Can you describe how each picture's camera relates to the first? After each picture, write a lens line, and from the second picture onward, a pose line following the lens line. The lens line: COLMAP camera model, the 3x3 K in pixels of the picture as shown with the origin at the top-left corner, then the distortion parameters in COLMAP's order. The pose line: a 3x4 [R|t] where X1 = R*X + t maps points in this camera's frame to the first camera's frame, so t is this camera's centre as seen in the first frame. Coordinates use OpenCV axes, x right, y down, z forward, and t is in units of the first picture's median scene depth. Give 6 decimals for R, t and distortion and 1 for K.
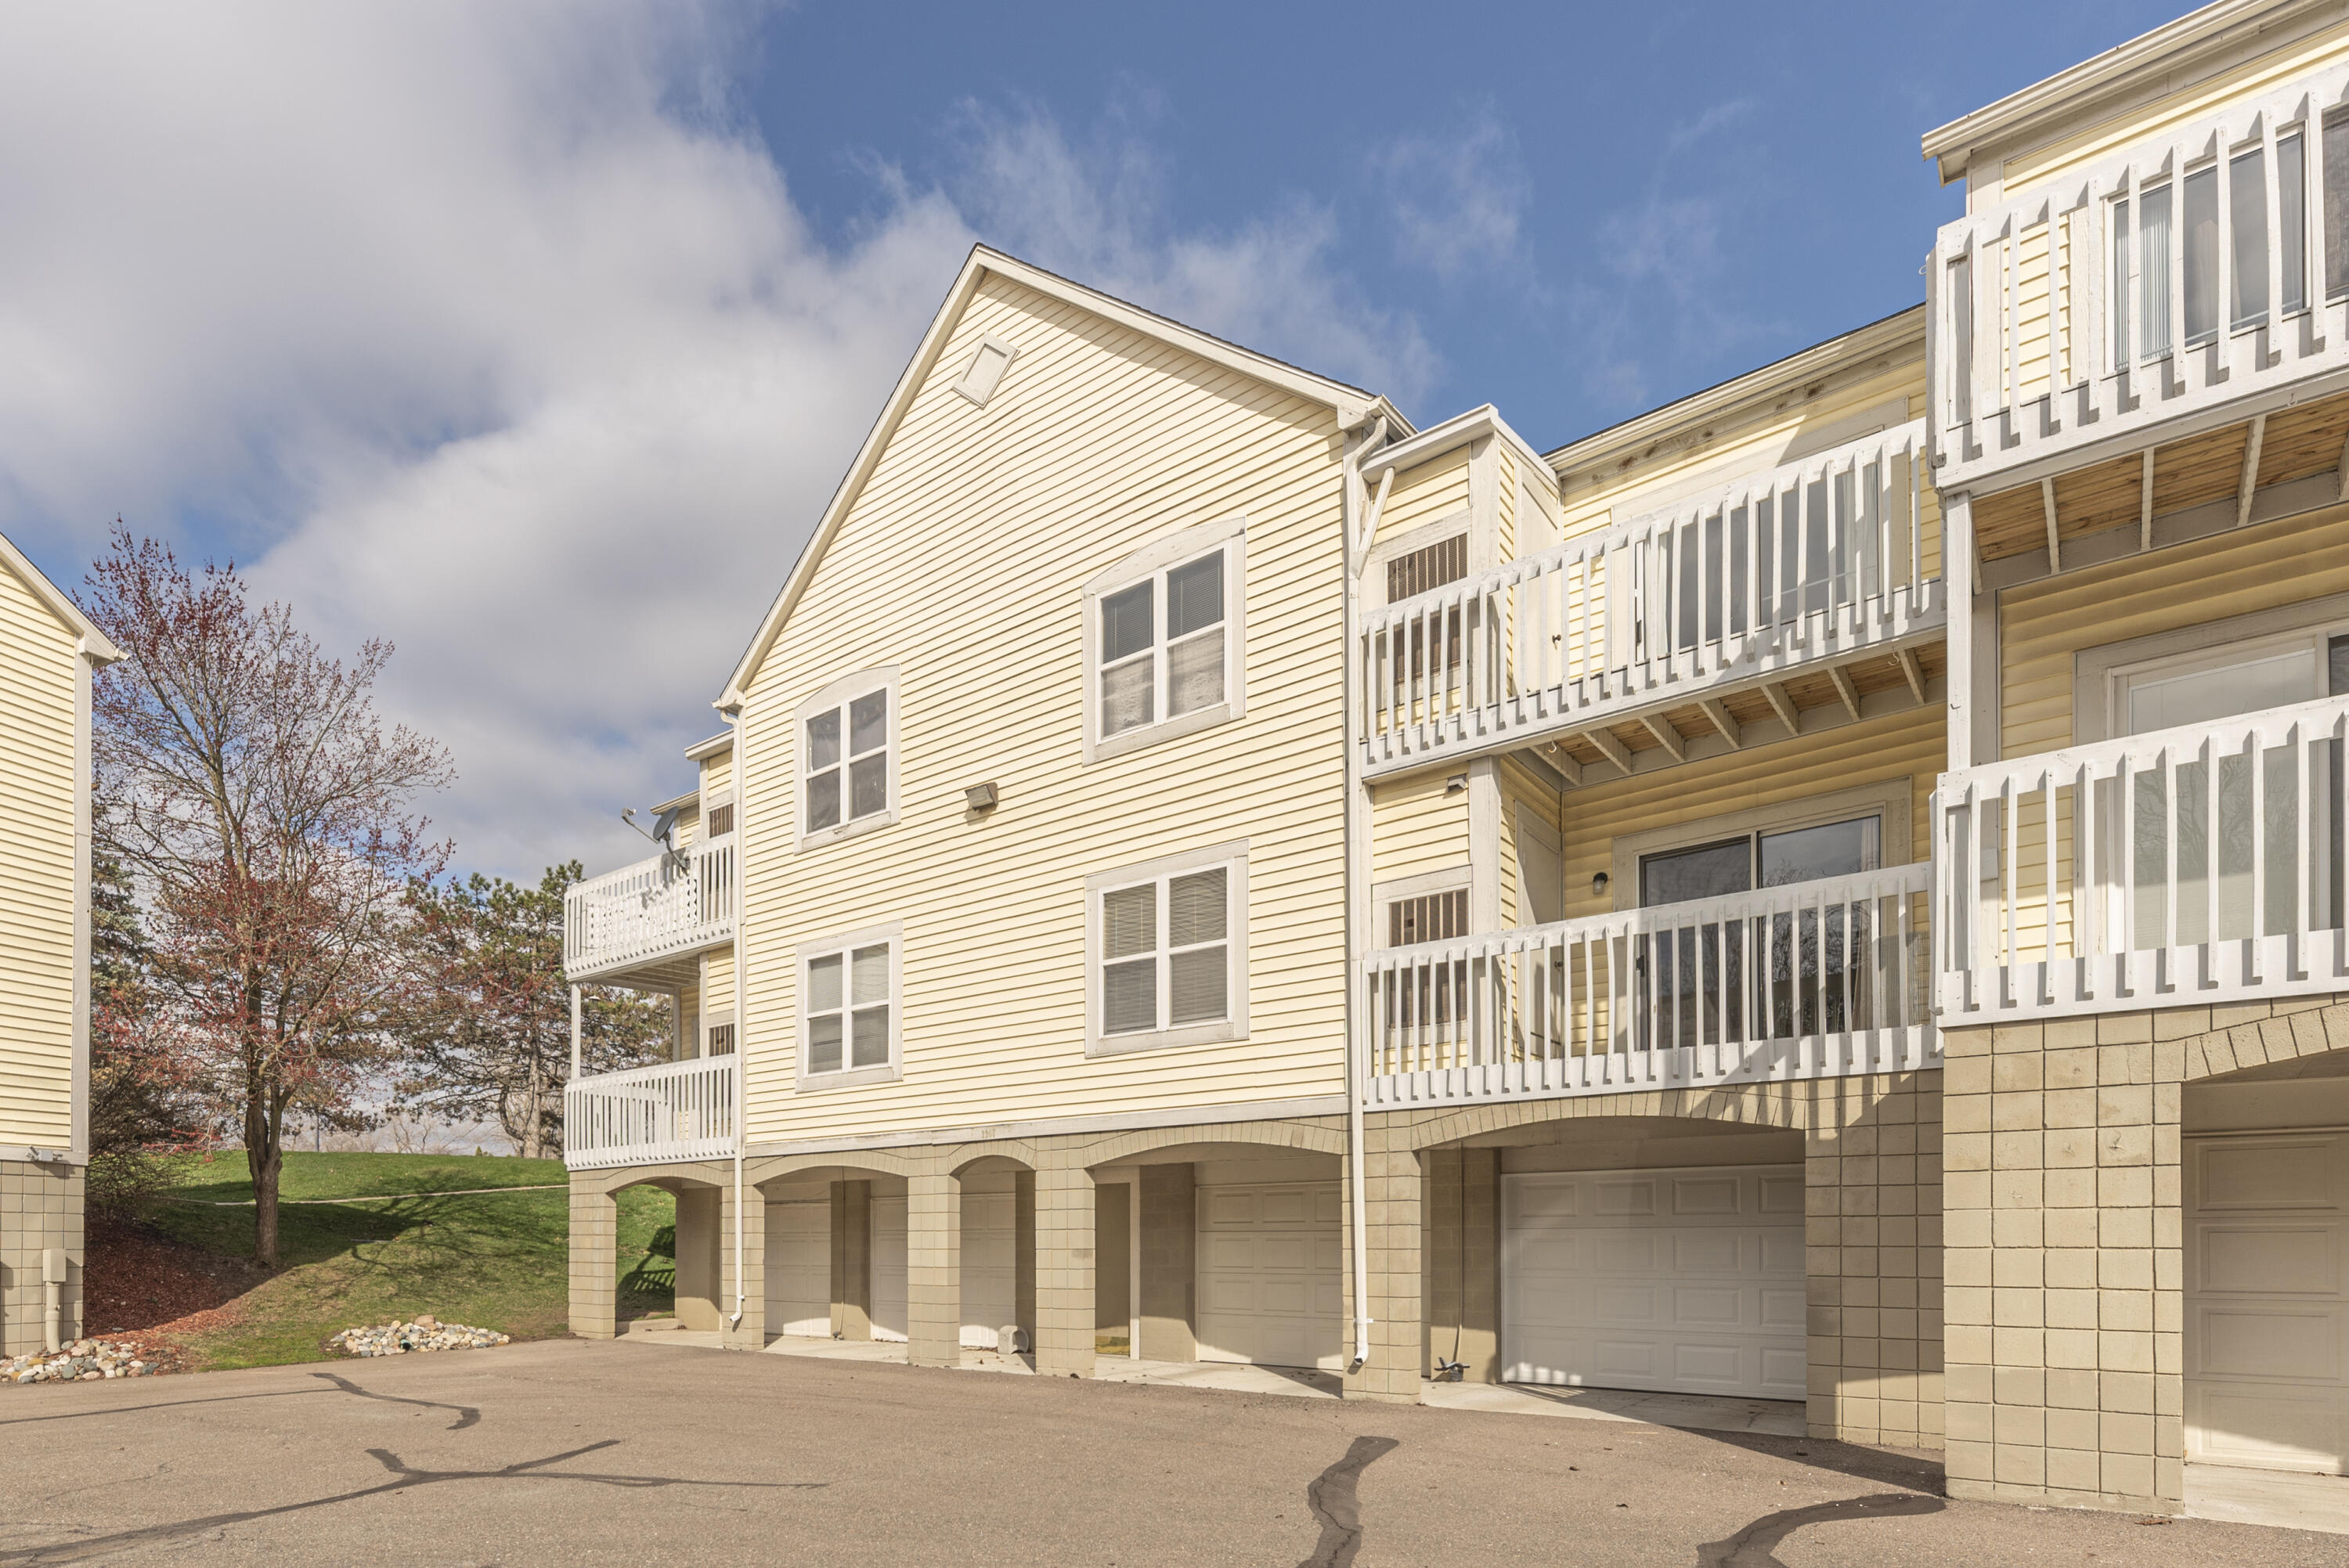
lens RADIAL K [[868.4, 0, 1176.1], [0, 868.4, 806.3], [0, 0, 1]] dist [0.002766, -0.000006]
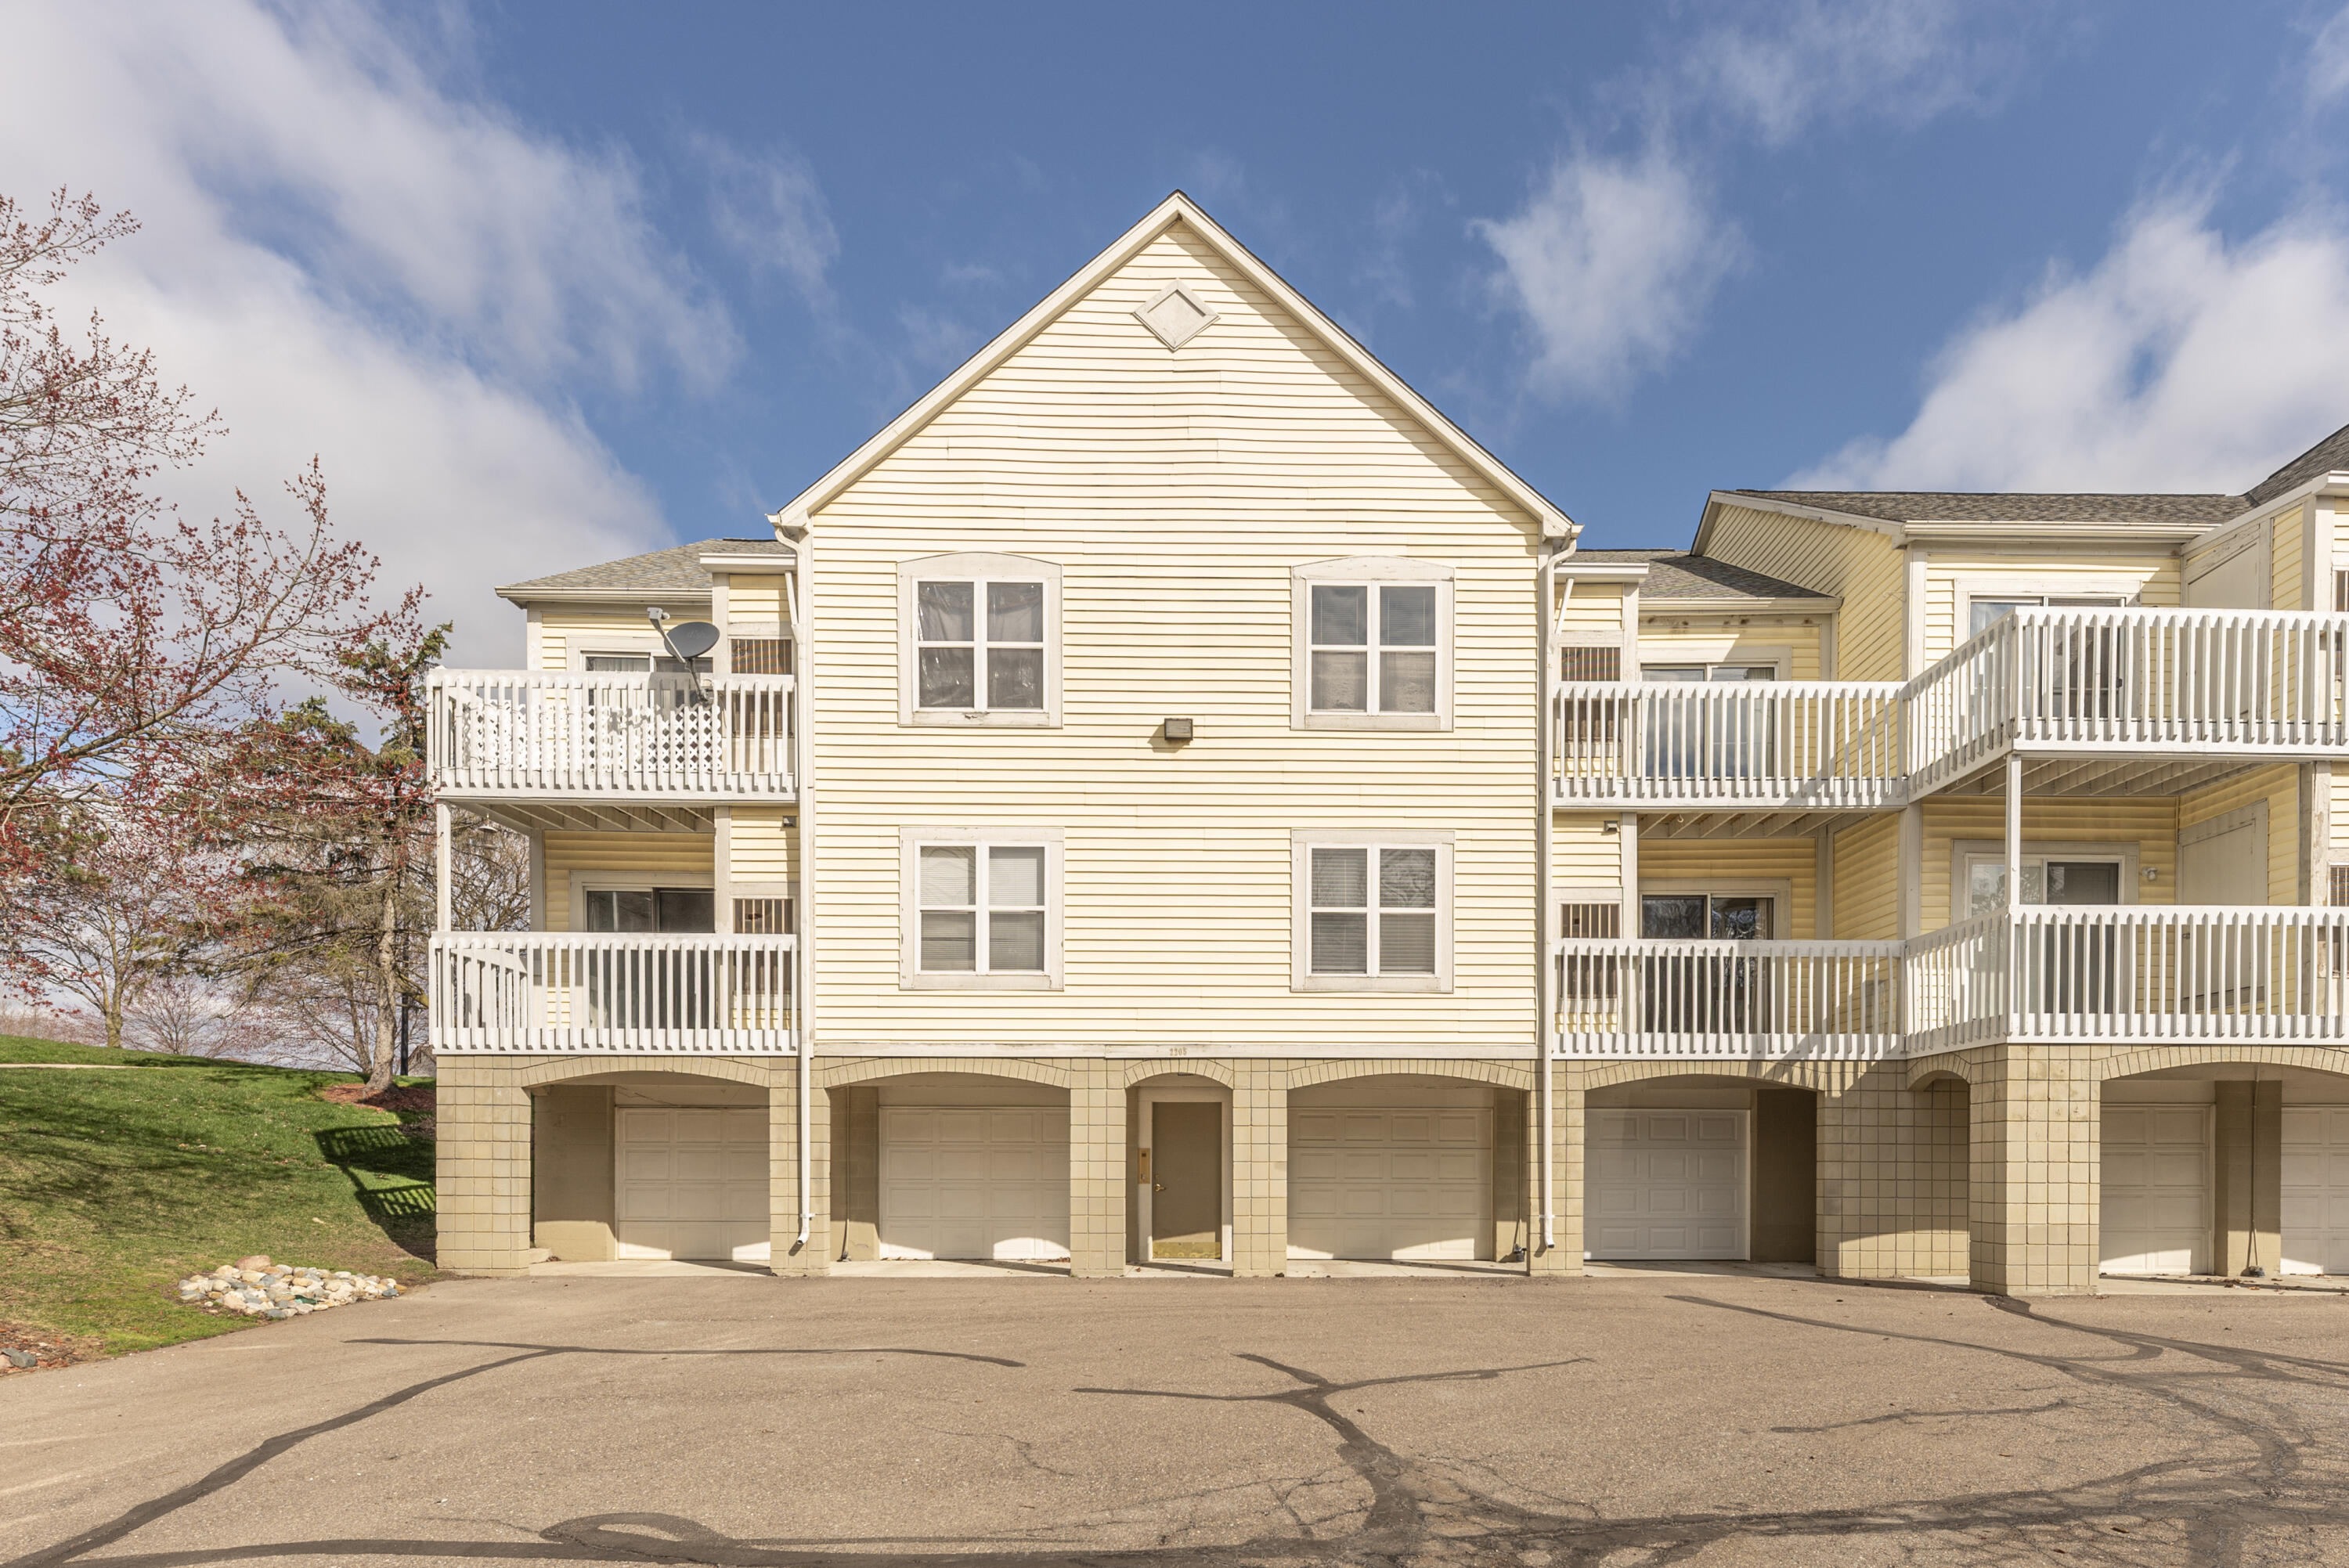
lens RADIAL K [[804.3, 0, 1175.1], [0, 804.3, 764.1], [0, 0, 1]] dist [0.003035, 0.000300]
pose [[0.854495, 0.234372, 0.463581, -0.804548], [-0.237209, 0.970003, -0.053167, 0.099570], [-0.462136, -0.064535, 0.884458, 0.178304]]
